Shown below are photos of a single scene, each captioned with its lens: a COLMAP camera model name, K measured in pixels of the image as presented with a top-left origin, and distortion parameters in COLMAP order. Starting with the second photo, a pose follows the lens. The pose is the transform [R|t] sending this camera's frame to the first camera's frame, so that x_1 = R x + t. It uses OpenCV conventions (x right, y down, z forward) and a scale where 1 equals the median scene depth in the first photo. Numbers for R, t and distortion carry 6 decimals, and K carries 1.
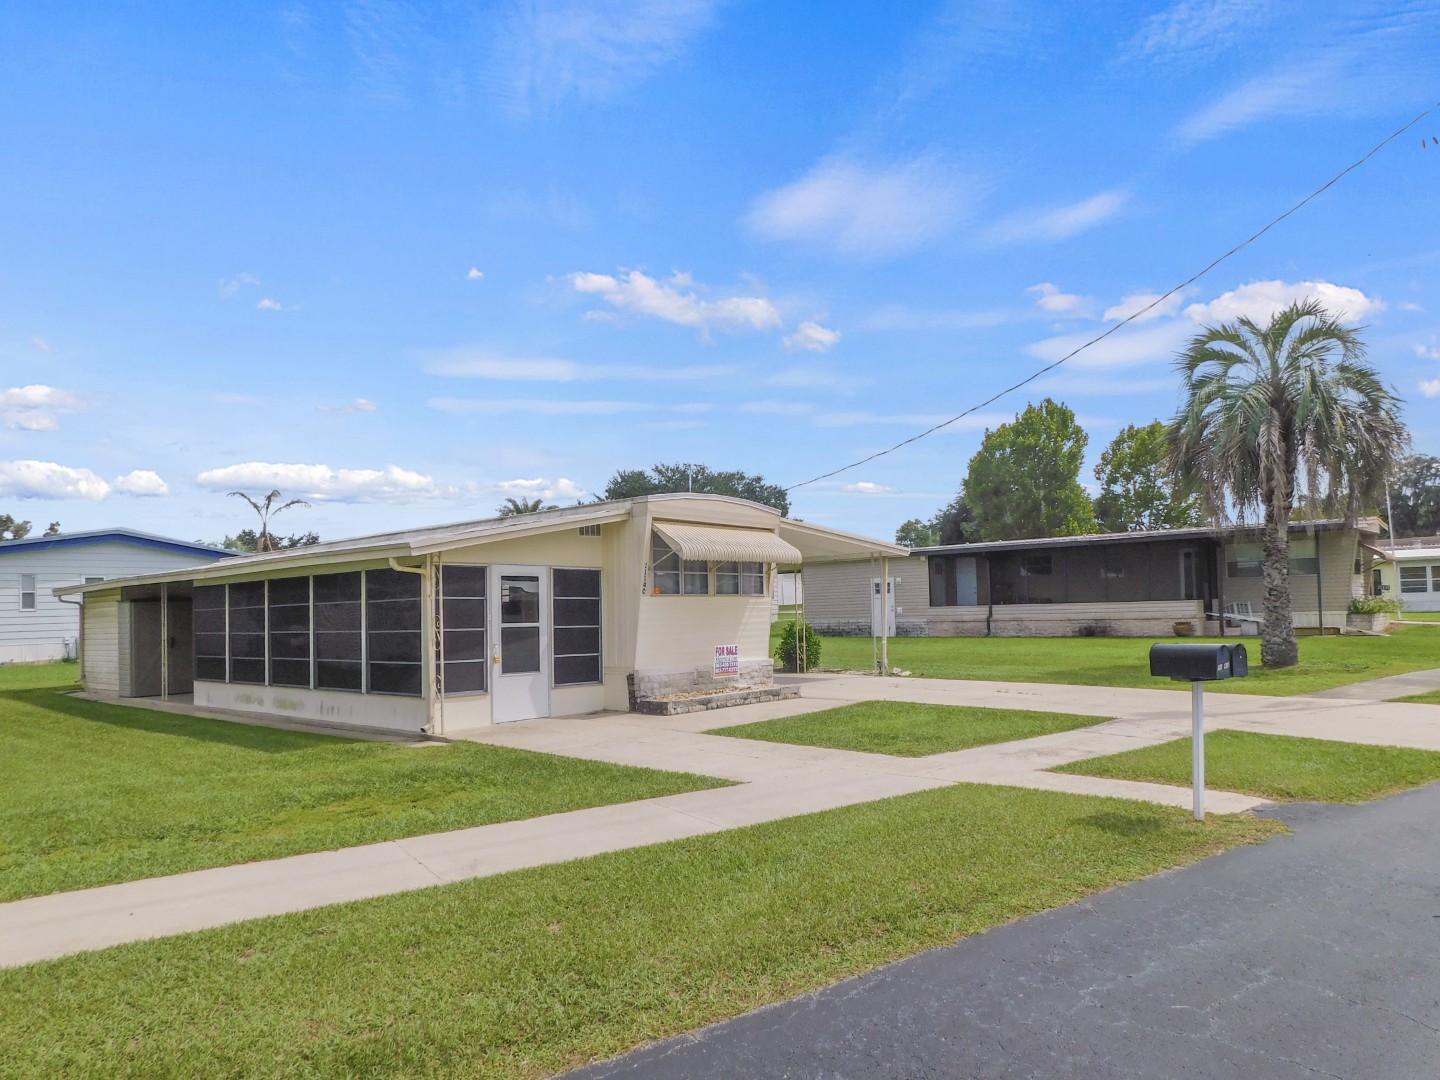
lens RADIAL K [[970.3, 0, 719.7], [0, 970.3, 581.1], [0, 0, 1]] dist [-0.071766, 0.060245]
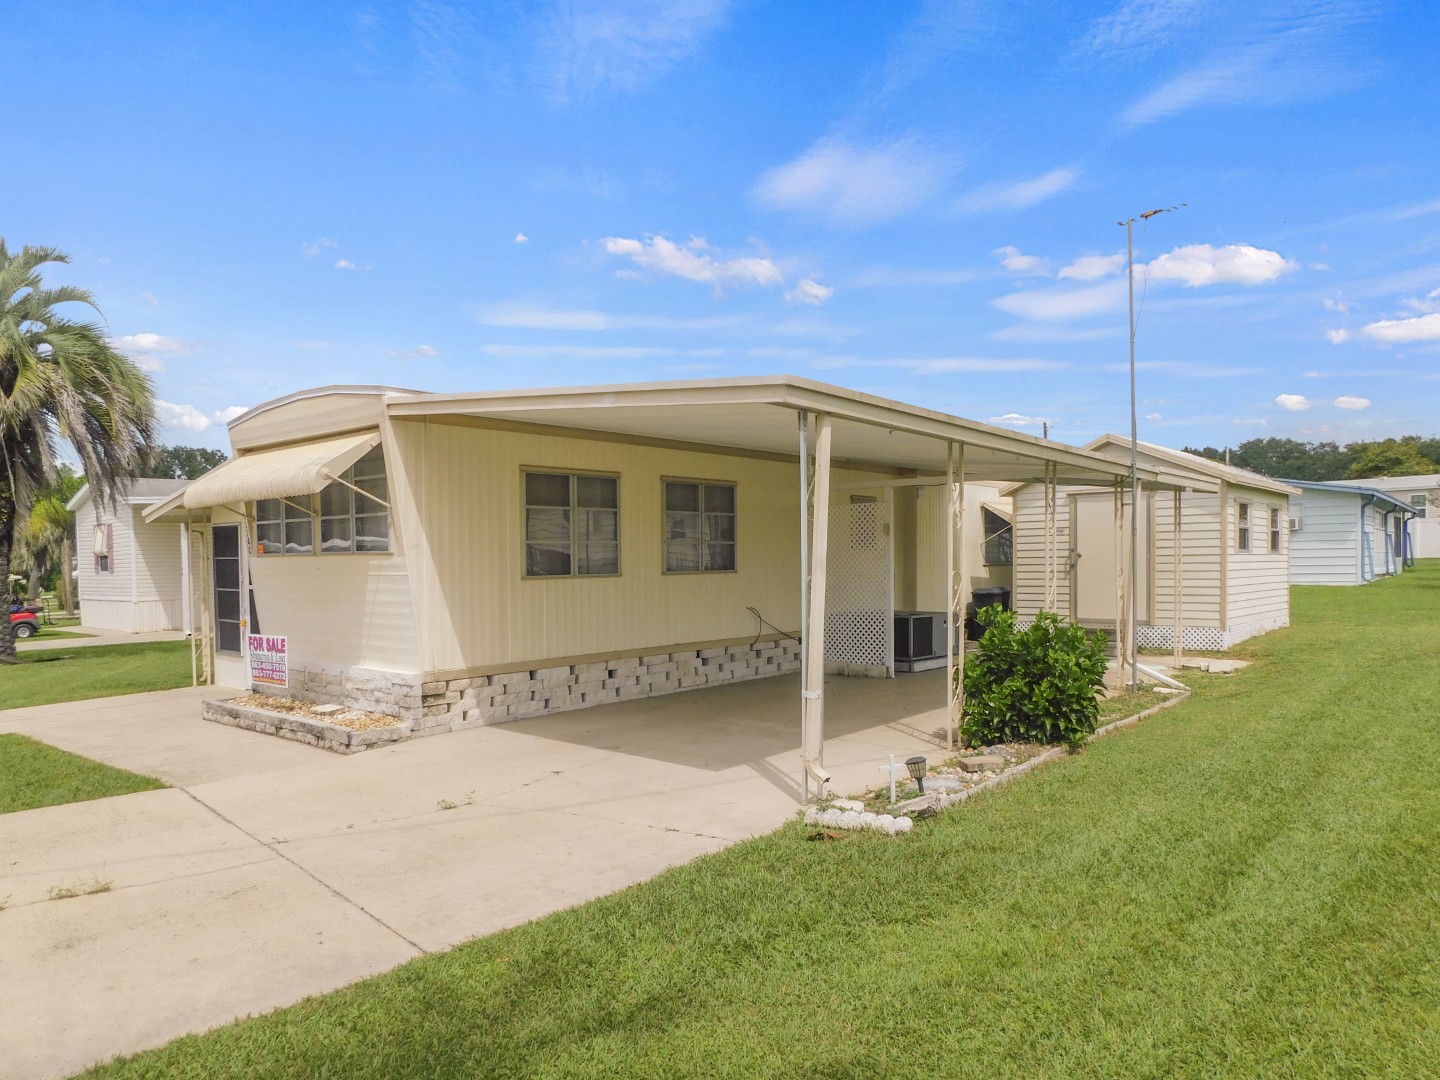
lens RADIAL K [[970.3, 0, 719.7], [0, 970.3, 581.1], [0, 0, 1]] dist [-0.071766, 0.060245]
pose [[0.012194, 0.048227, -0.998762, 0.622672], [0.048395, 0.997637, 0.048763, 0.014744], [0.998754, -0.048930, 0.009832, 1.276404]]
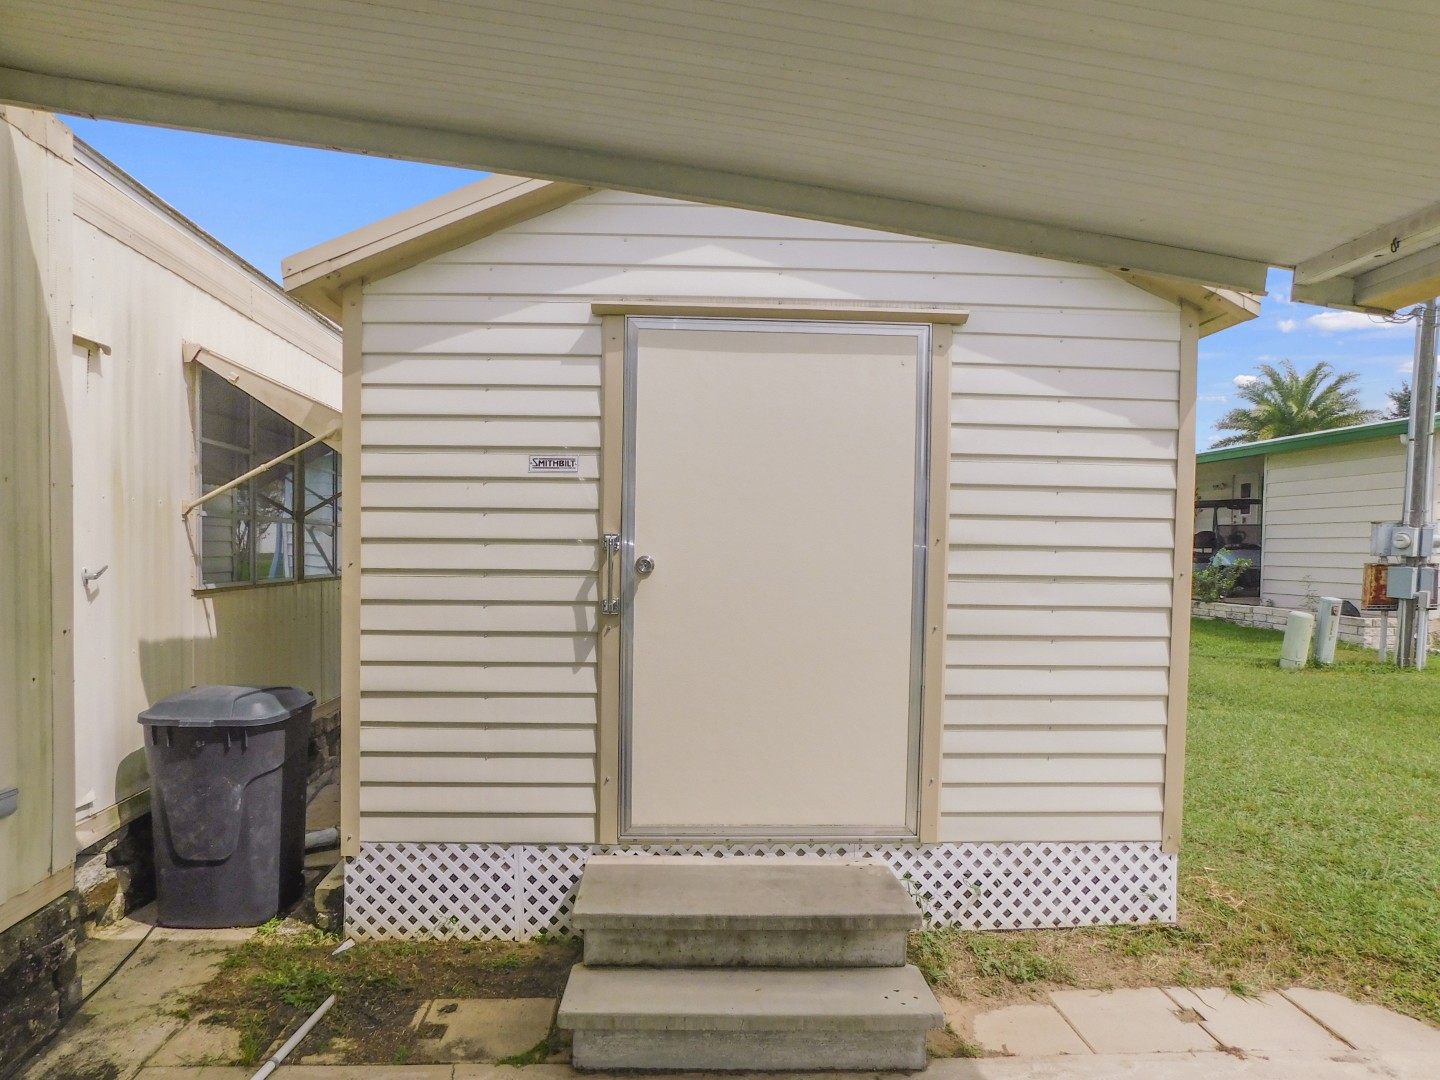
lens RADIAL K [[970.3, 0, 719.7], [0, 970.3, 581.1], [0, 0, 1]] dist [-0.071766, 0.060245]
pose [[0.717565, 0.059735, -0.693926, -0.192070], [-0.009308, 0.997049, 0.076204, 0.039740], [0.696430, -0.048222, 0.716003, 1.501256]]
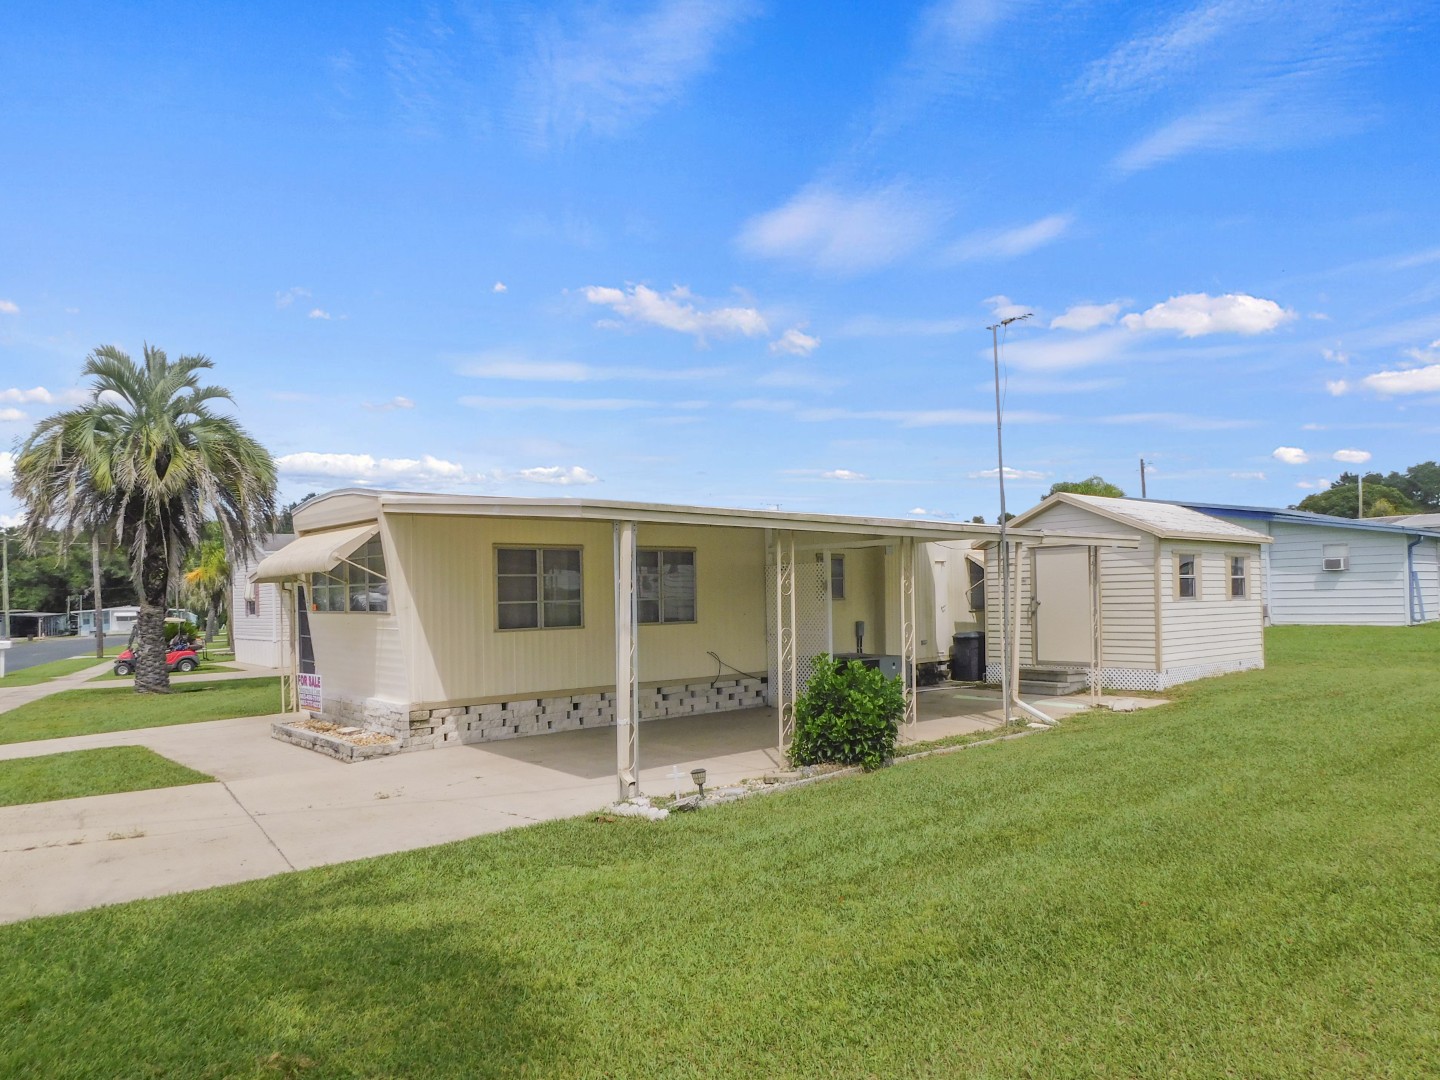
lens RADIAL K [[973.3, 0, 720.3], [0, 973.3, 578.7], [0, 0, 1]] dist [-0.067268, 0.058041]
pose [[-0.135189, 0.010966, -0.990759, 0.771241], [0.058670, 0.998273, 0.003043, 0.002345], [0.989081, -0.057717, -0.135599, 1.452732]]
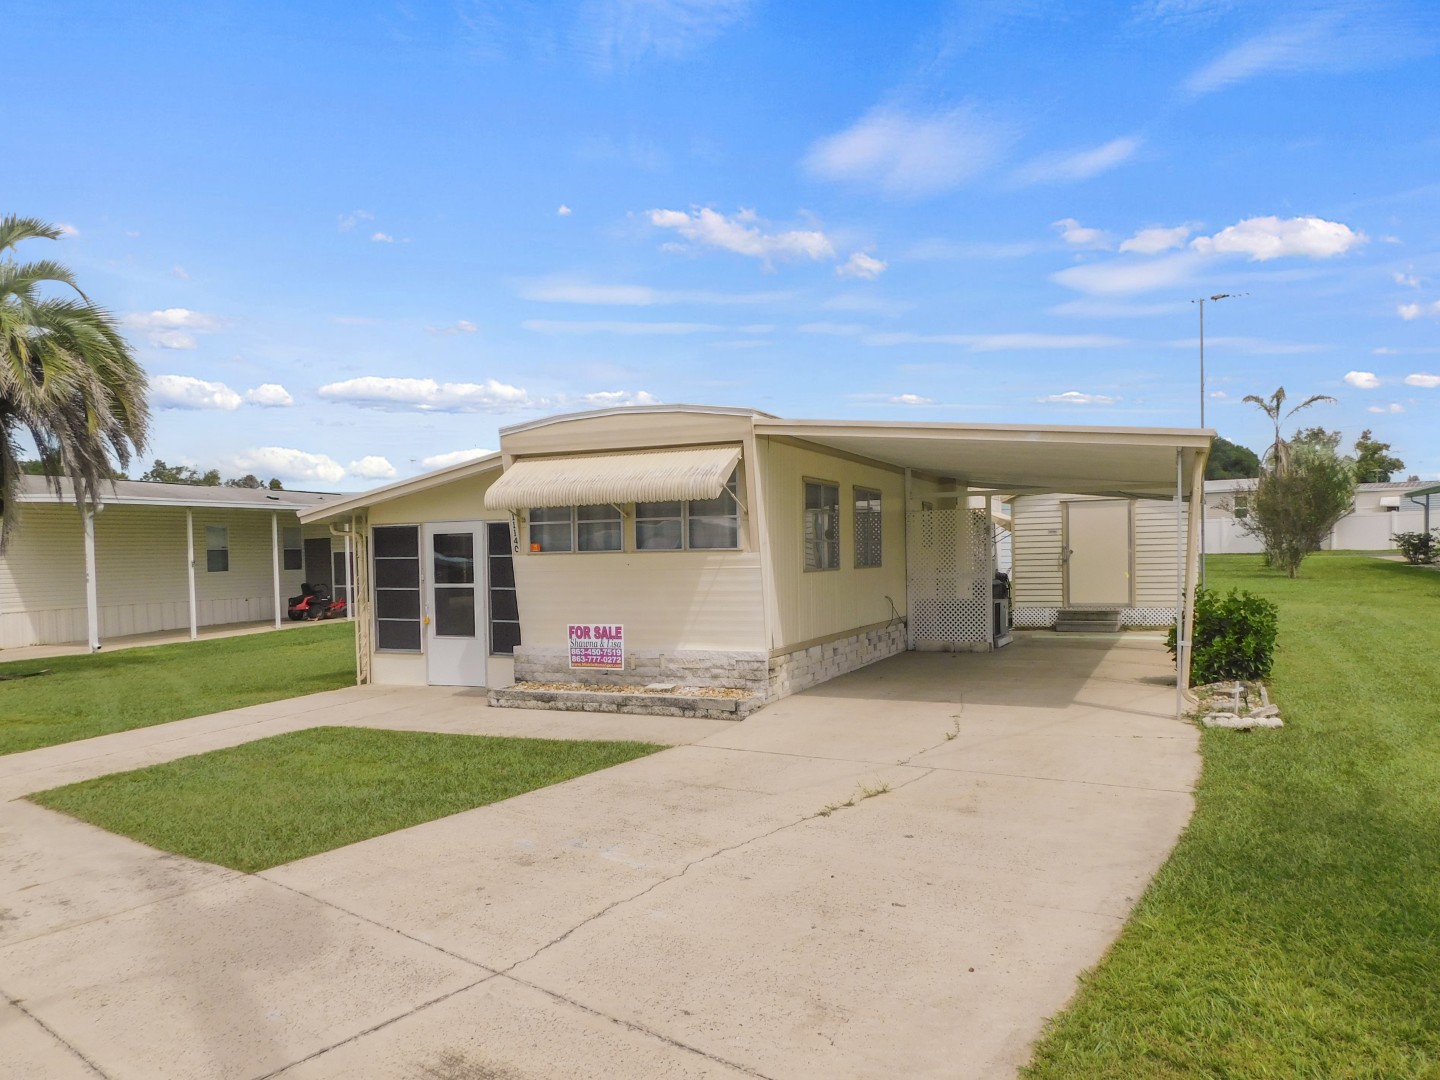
lens RADIAL K [[1016.3, 0, 720.7], [0, 1016.3, 582.4], [0, 0, 1]] dist [-0.070462, 0.064617]
pose [[0.282519, 0.044256, -0.958240, 0.728345], [0.047357, 0.997074, 0.060012, -0.004042], [0.958092, -0.062334, 0.279597, 0.874963]]
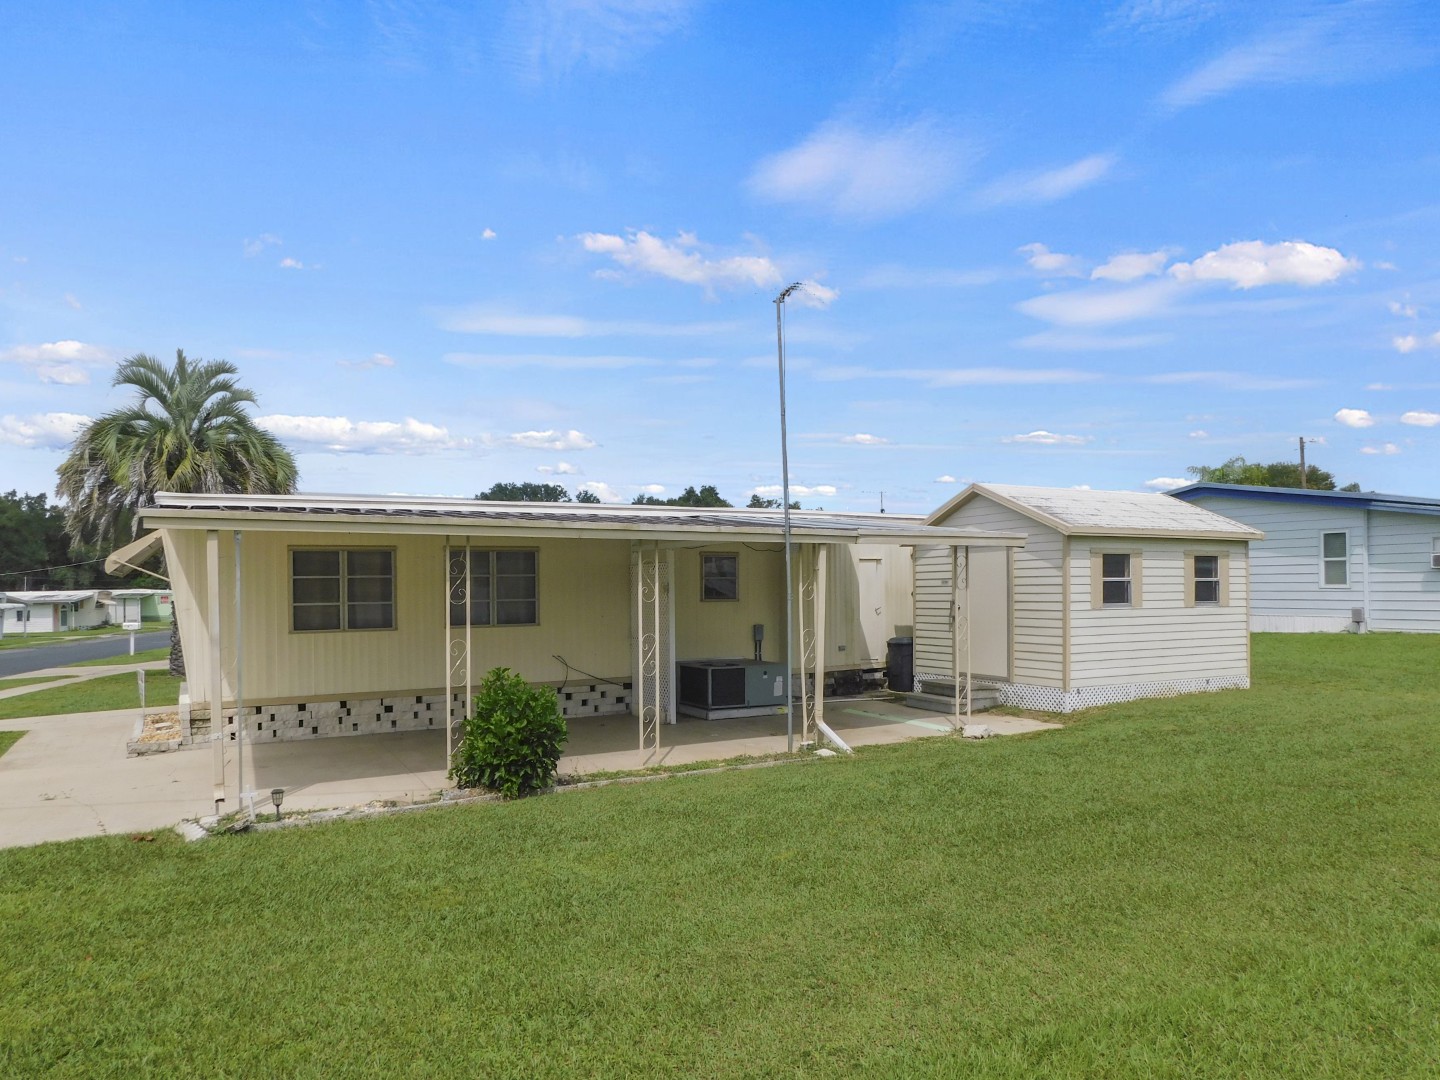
lens RADIAL K [[970.3, 0, 719.7], [0, 970.3, 581.1], [0, 0, 1]] dist [-0.071766, 0.060245]
pose [[-0.335924, 0.025732, -0.941537, 0.629919], [0.053602, 0.998529, 0.008165, 0.007222], [0.940363, -0.047725, -0.336809, 1.765059]]
